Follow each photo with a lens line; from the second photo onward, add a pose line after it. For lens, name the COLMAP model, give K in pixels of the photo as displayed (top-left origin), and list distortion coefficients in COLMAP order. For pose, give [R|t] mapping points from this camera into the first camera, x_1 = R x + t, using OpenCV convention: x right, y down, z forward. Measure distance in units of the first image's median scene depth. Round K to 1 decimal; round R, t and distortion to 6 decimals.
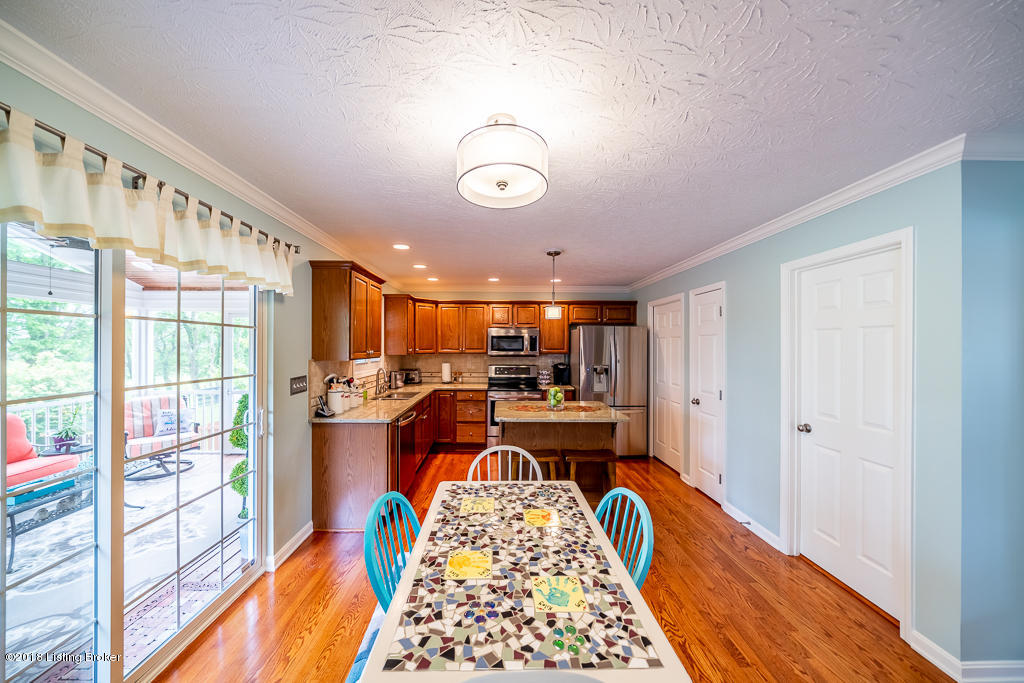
lens RADIAL K [[353.7, 0, 502.2], [0, 353.7, 343.7], [0, 0, 1]] dist [-0.000846, 0.000027]
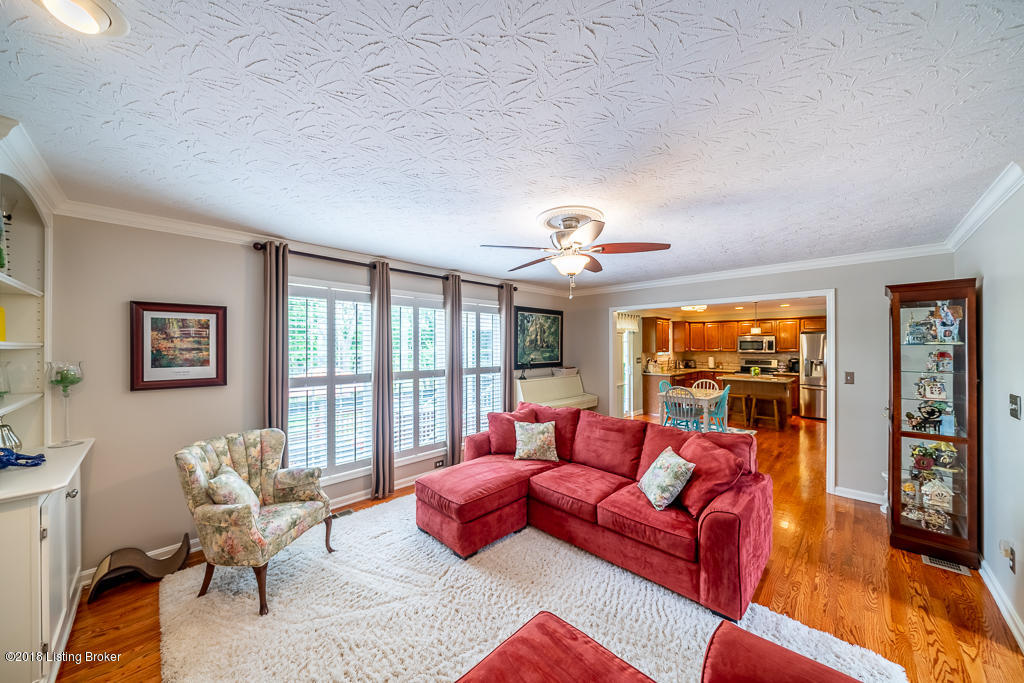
lens RADIAL K [[353.9, 0, 508.3], [0, 353.9, 346.8], [0, 0, 1]] dist [0.000144, 0.000023]
pose [[0.696578, -0.002569, -0.717476, 0.637988], [0.006156, 0.999978, 0.002396, -0.008495], [0.717454, -0.006086, 0.696579, -1.489364]]
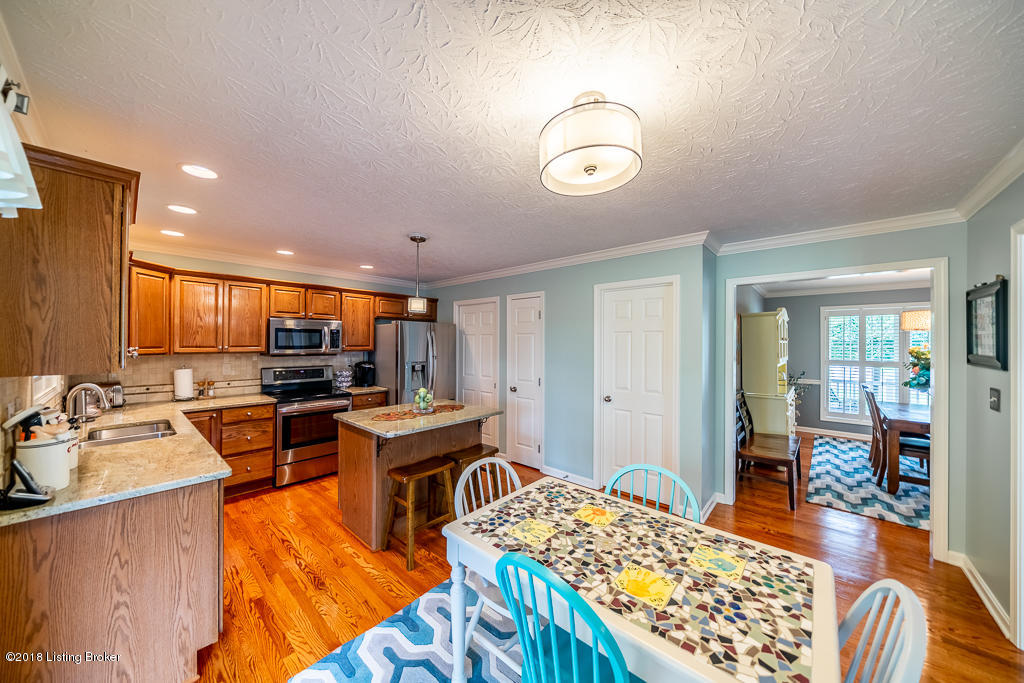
lens RADIAL K [[349.5, 0, 510.4], [0, 349.5, 340.3], [0, 0, 1]] dist [-0.005474, 0.000036]
pose [[0.675940, 0.005197, 0.736938, -0.363413], [-0.006743, 0.999977, -0.000867, -0.000116], [-0.736925, -0.004383, 0.675960, 0.239919]]
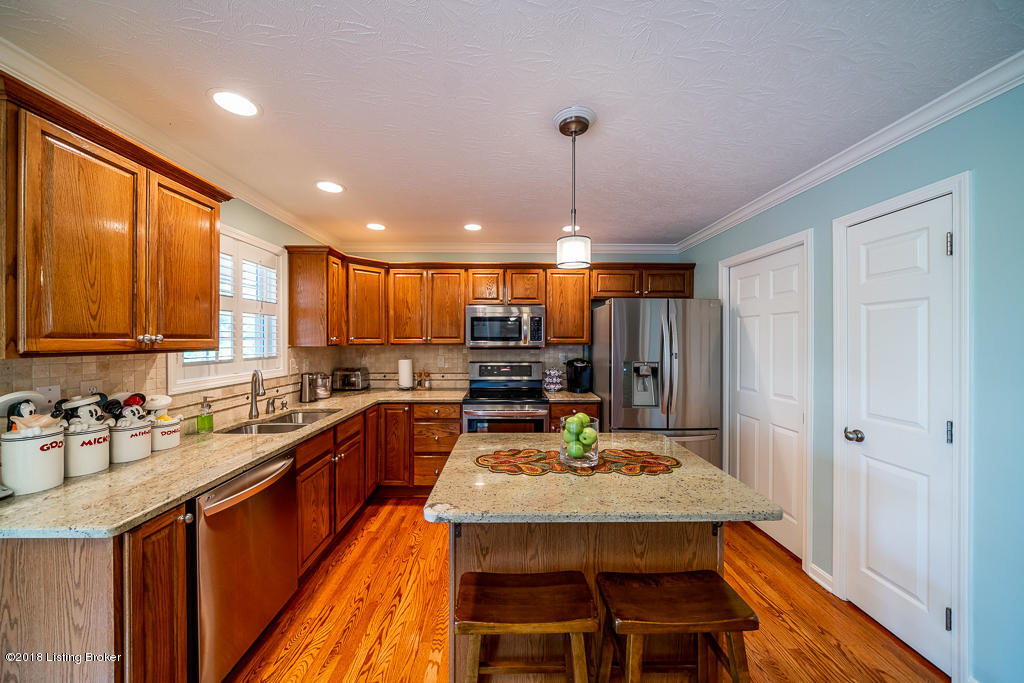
lens RADIAL K [[349.5, 0, 510.4], [0, 349.5, 340.3], [0, 0, 1]] dist [-0.005474, 0.000036]
pose [[0.999993, -0.003617, -0.000246, 0.064137], [0.003618, 0.999969, 0.007033, 0.024643], [0.000220, -0.007034, 0.999975, 0.563236]]
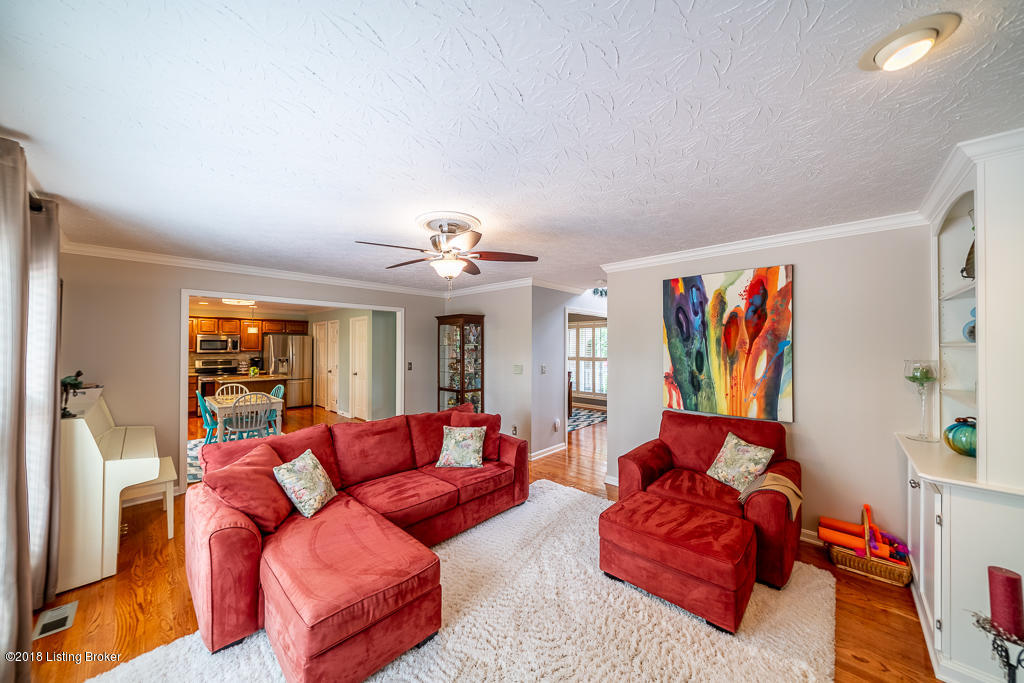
lens RADIAL K [[349.5, 0, 510.4], [0, 349.5, 340.3], [0, 0, 1]] dist [-0.005474, 0.000036]
pose [[0.696410, 0.010877, 0.717562, -0.267863], [-0.003911, 0.999928, -0.011361, -0.013583], [-0.717634, 0.005106, 0.696402, -1.503114]]
